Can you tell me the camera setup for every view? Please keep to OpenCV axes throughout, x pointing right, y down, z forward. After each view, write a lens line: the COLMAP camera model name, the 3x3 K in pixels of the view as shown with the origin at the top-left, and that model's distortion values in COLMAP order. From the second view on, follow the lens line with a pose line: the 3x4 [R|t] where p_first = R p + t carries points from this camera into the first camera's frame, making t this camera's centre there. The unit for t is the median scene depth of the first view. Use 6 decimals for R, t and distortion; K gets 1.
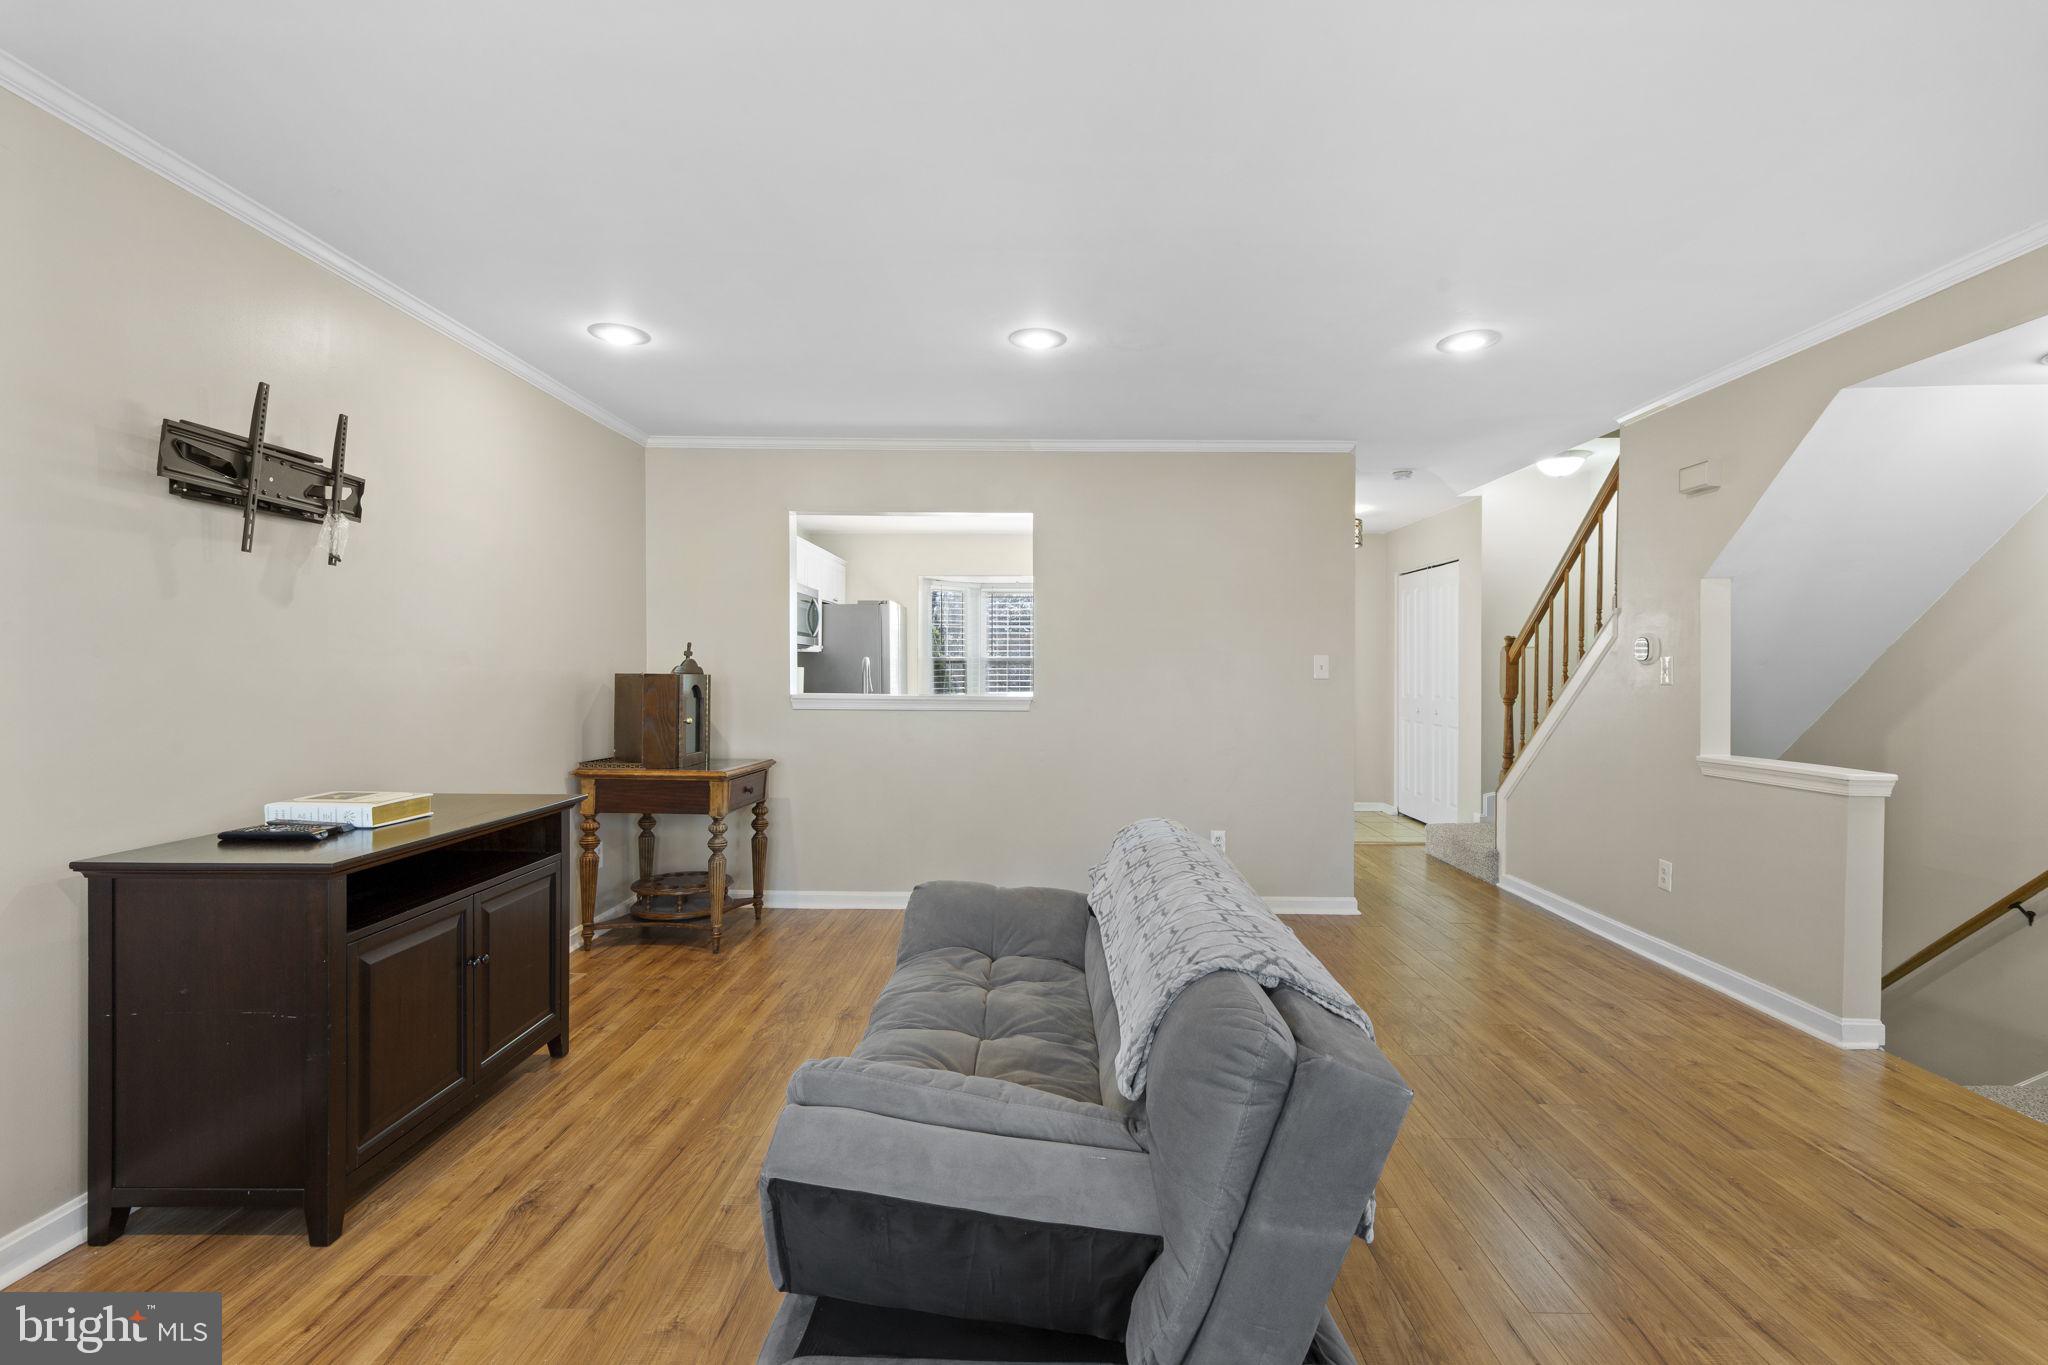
lens RADIAL K [[934.4, 0, 1029.3], [0, 934.4, 674.7], [0, 0, 1]] dist [0.000734, 0.000057]
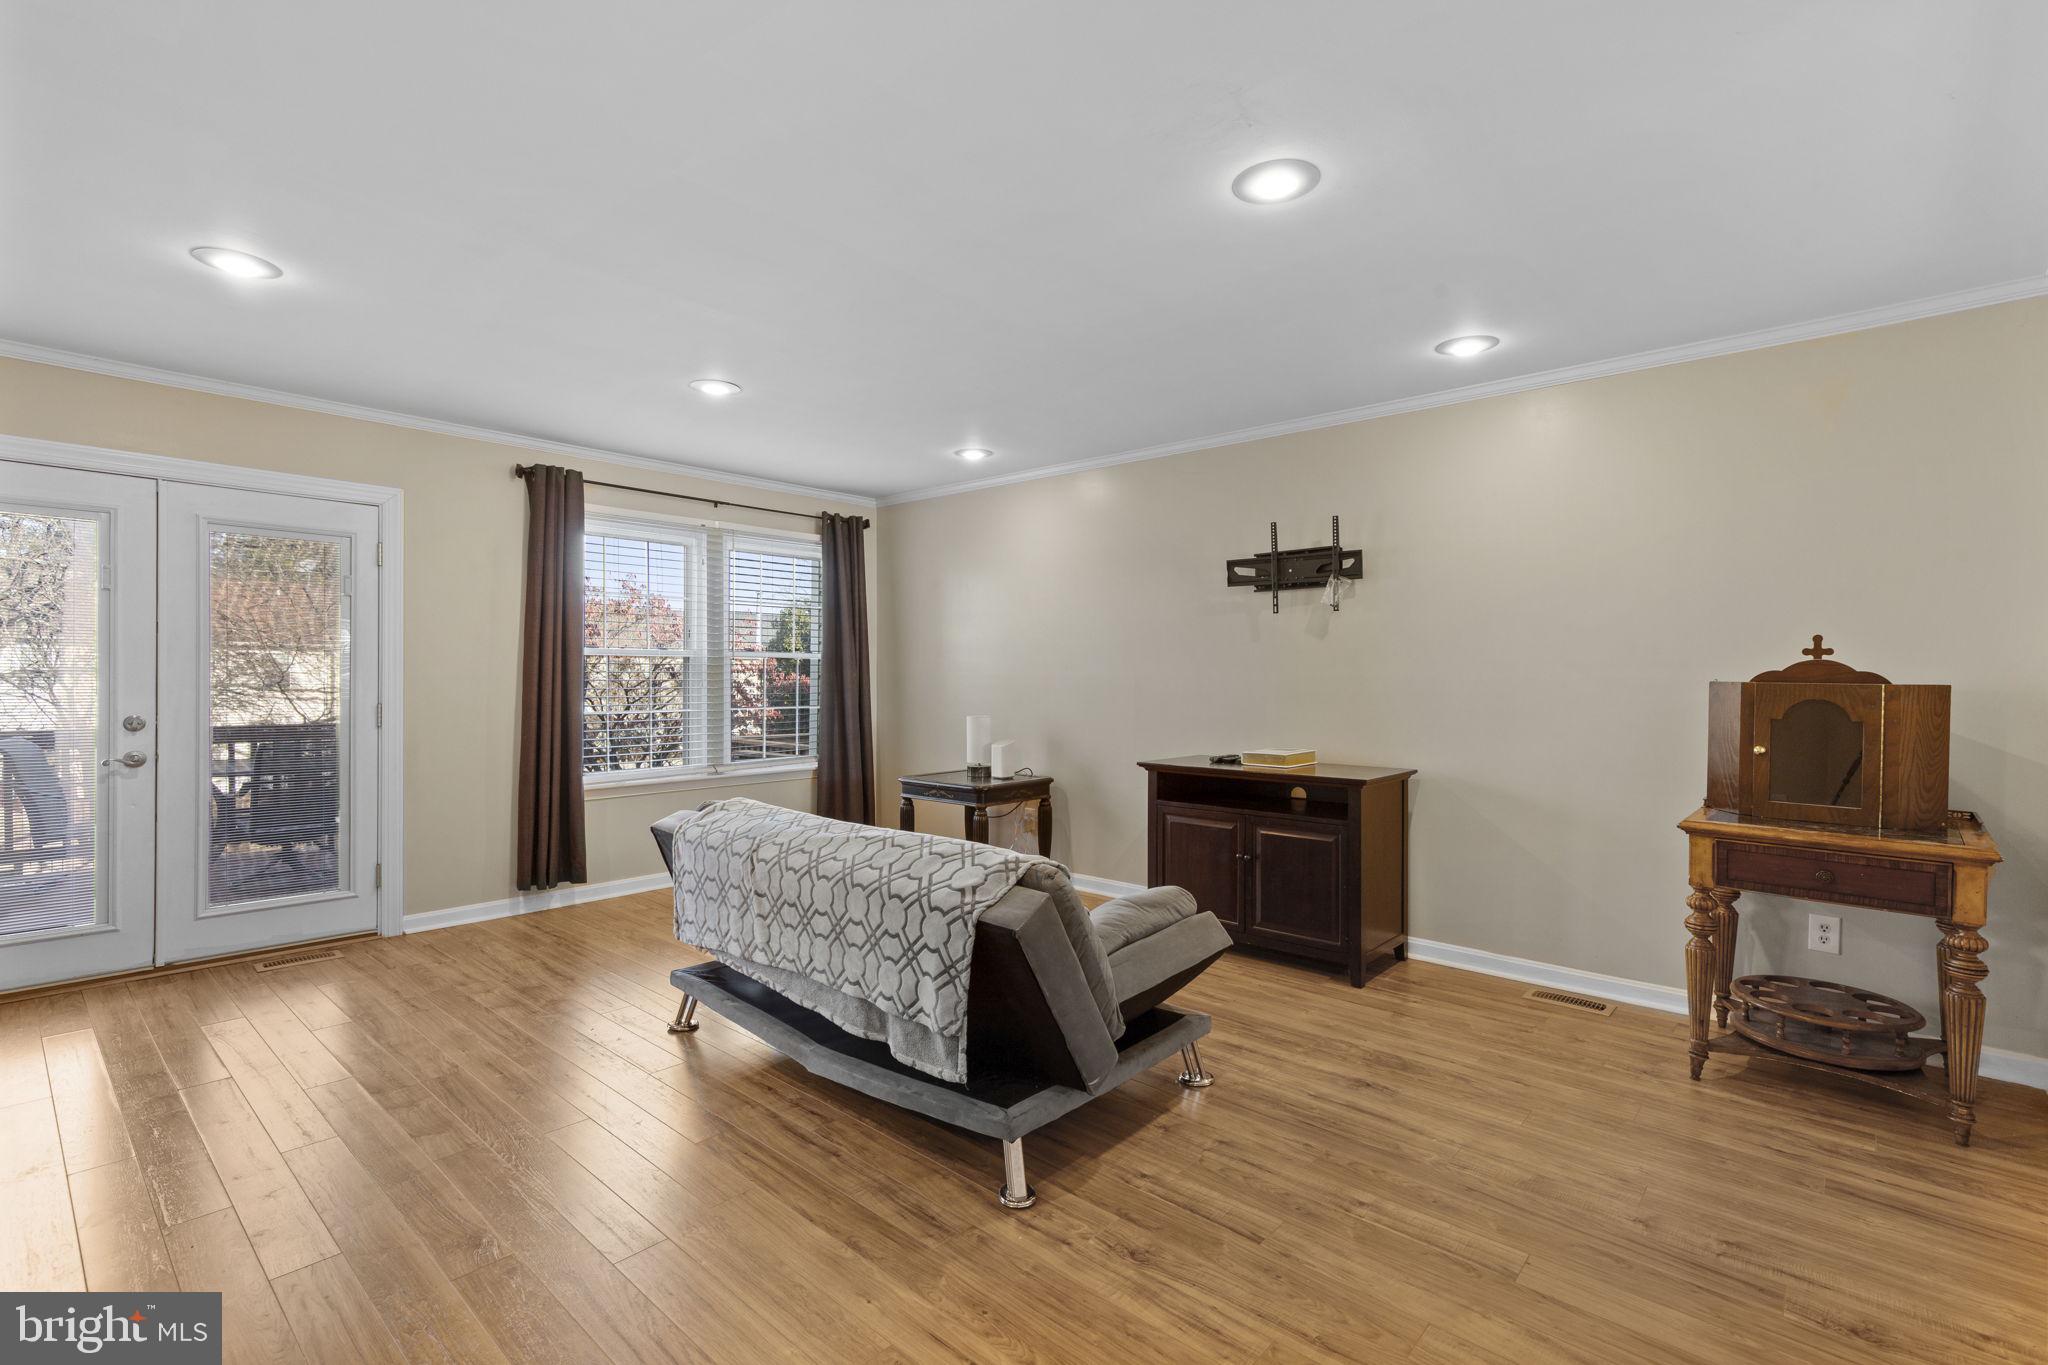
lens RADIAL K [[934.4, 0, 1029.3], [0, 934.4, 674.7], [0, 0, 1]] dist [0.000734, 0.000057]
pose [[-0.655288, -0.003126, -0.755372, 0.709295], [-0.005951, 0.999982, 0.001025, -0.005231], [0.755356, 0.005167, -0.655295, 1.453936]]
